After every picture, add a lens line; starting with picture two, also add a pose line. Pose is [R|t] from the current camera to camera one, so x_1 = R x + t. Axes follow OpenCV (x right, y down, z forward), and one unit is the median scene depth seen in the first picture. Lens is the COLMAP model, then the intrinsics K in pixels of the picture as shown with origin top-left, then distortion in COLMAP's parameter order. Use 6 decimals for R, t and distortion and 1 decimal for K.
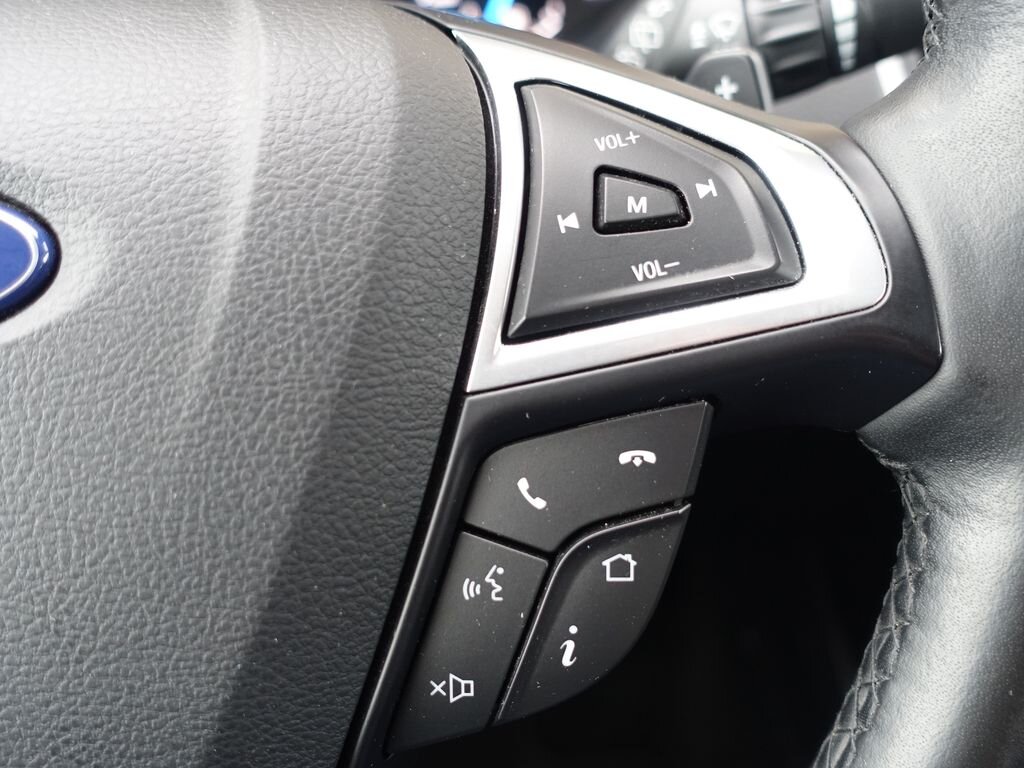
lens RADIAL K [[1140.0, 0, 512.0], [0, 1140.0, 384.0], [0, 0, 1]] dist [-0.057305, -0.008212]
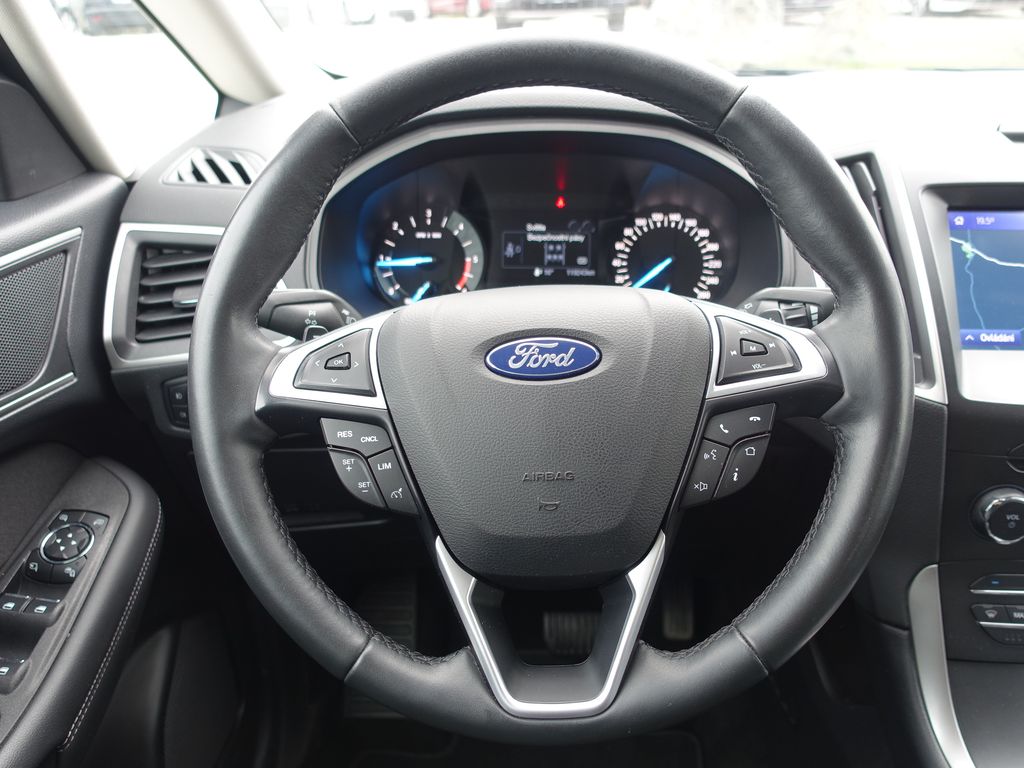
lens RADIAL K [[780.8, 0, 512.0], [0, 780.8, 384.0], [0, 0, 1]] dist [-0.007463, -0.003123]
pose [[0.996318, 0.016237, -0.084178, -0.430328], [-0.033692, 0.977053, -0.210315, 0.486238], [0.078832, 0.212377, 0.974003, -1.403717]]
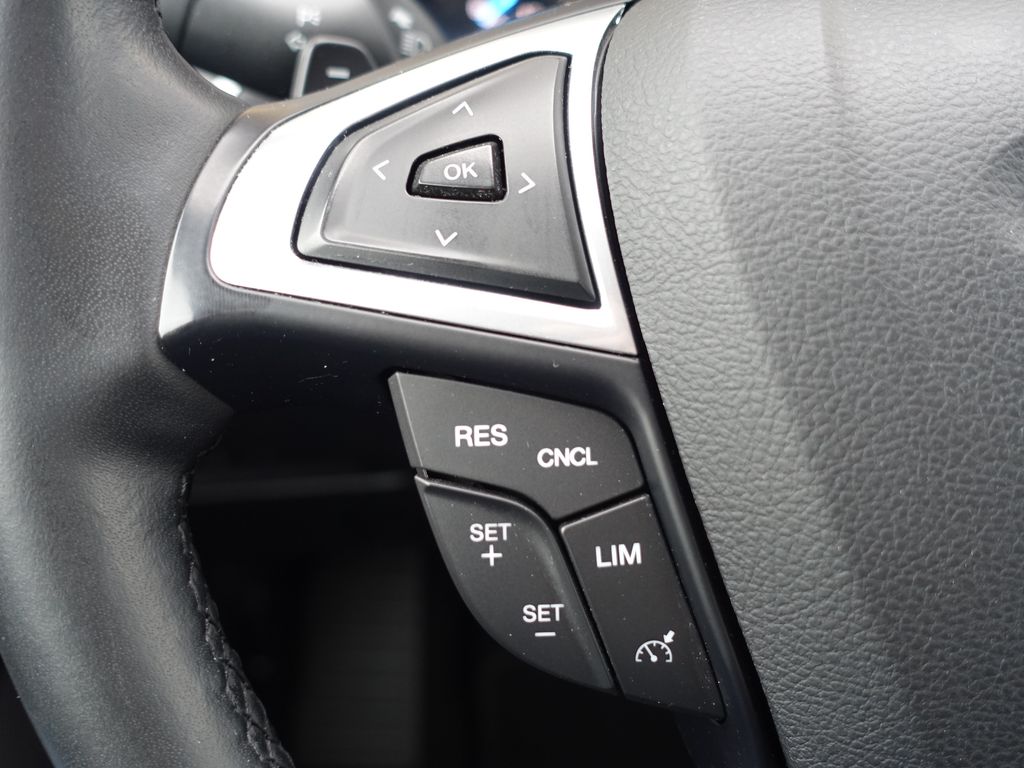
lens RADIAL K [[1123.6, 0, 512.0], [0, 1123.6, 384.0], [0, 0, 1]] dist [-0.061402, 0.005933]
pose [[0.994875, 0.078697, -0.063485, -1.063836], [-0.081547, 0.995715, -0.043616, 0.142418], [0.059781, 0.048570, 0.997029, -0.020615]]
